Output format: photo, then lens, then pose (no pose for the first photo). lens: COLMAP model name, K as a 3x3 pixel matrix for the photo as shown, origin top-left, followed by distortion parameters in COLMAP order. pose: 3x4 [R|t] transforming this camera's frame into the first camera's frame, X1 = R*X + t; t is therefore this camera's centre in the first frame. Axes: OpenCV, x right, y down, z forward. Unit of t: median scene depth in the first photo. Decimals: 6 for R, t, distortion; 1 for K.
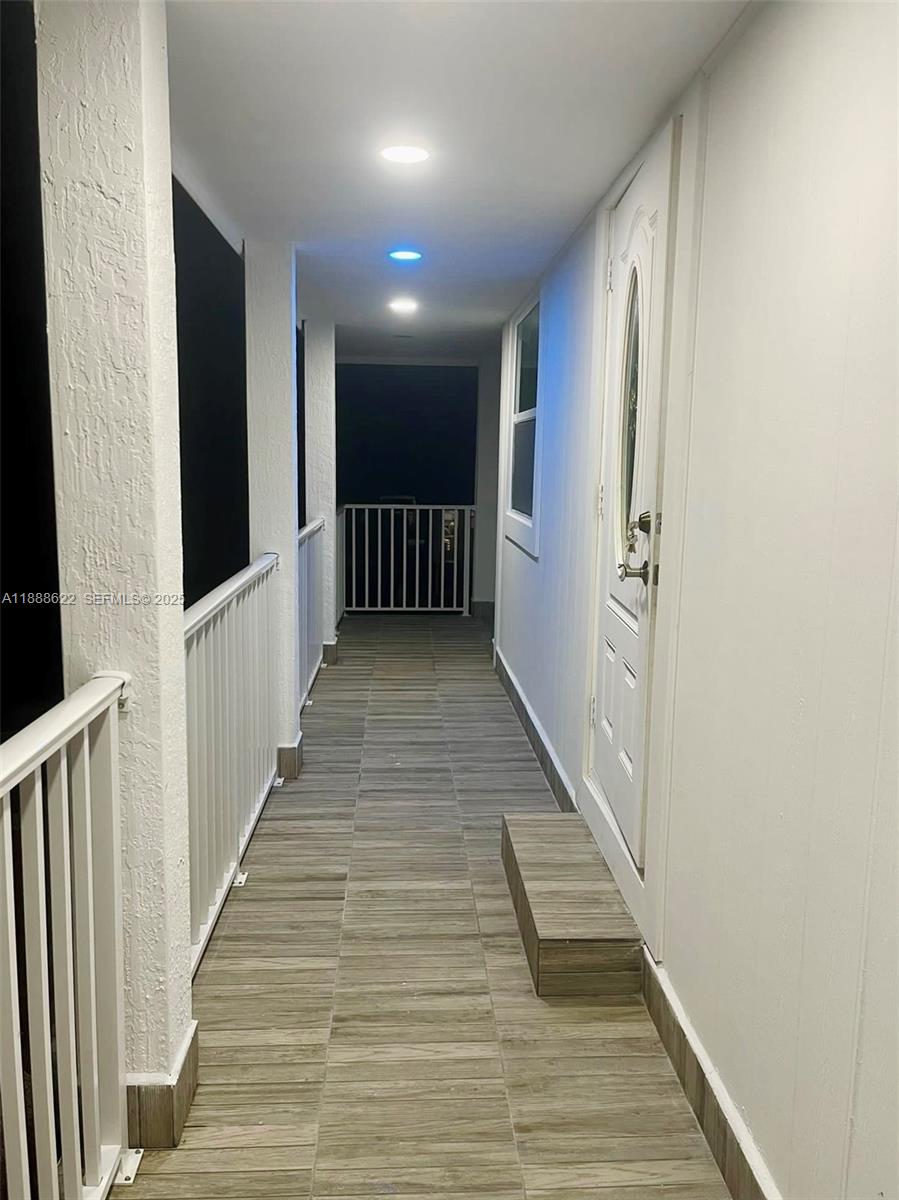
lens RADIAL K [[913.2, 0, 469.5], [0, 913.2, 597.8], [0, 0, 1]] dist [0.018498, 0.002542]
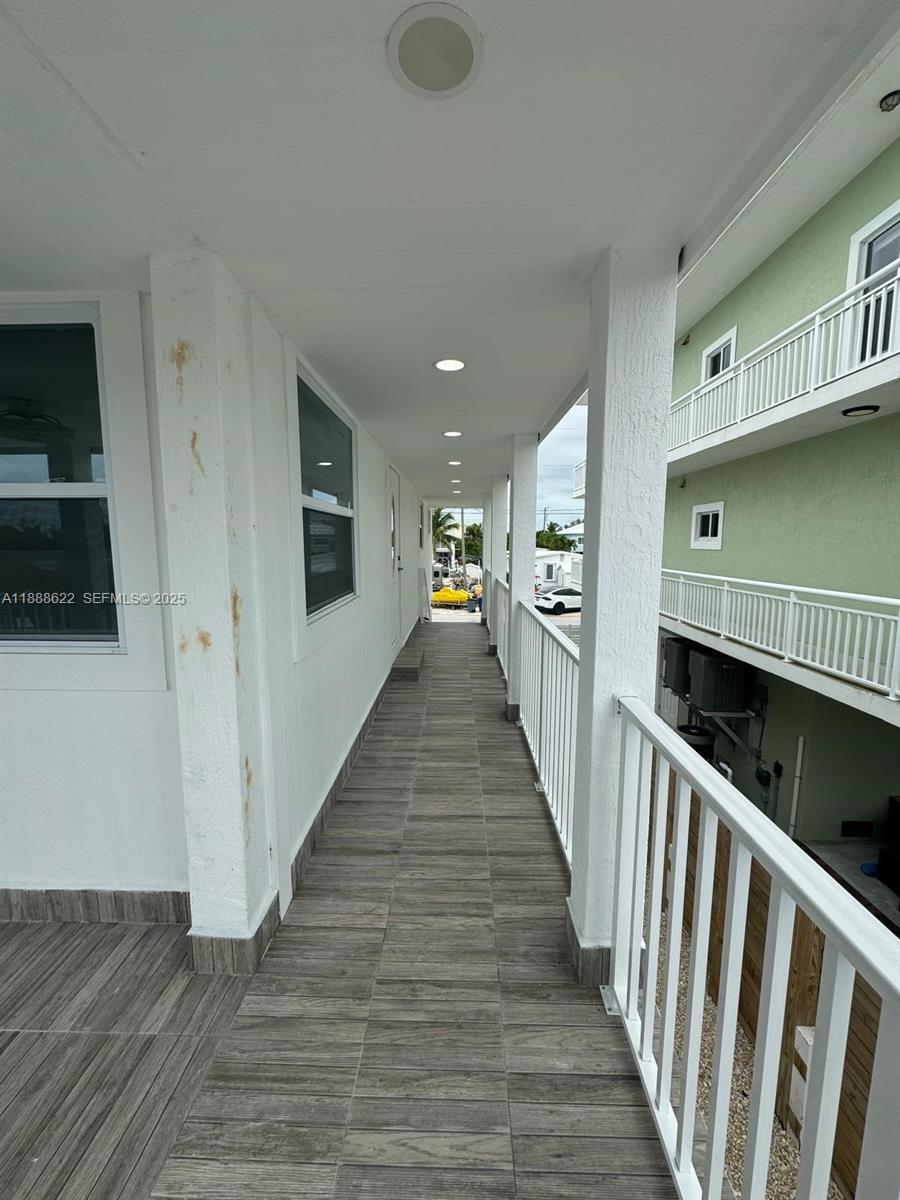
lens RADIAL K [[478.0, 0, 450.0], [0, 478.0, 600.0], [0, 0, 1]] dist [-0.001690, -0.000377]
pose [[-0.994603, -0.040203, 0.095653, -0.137326], [-0.011586, 0.959149, 0.282663, -0.279511], [-0.103110, 0.280029, -0.954438, 1.643252]]
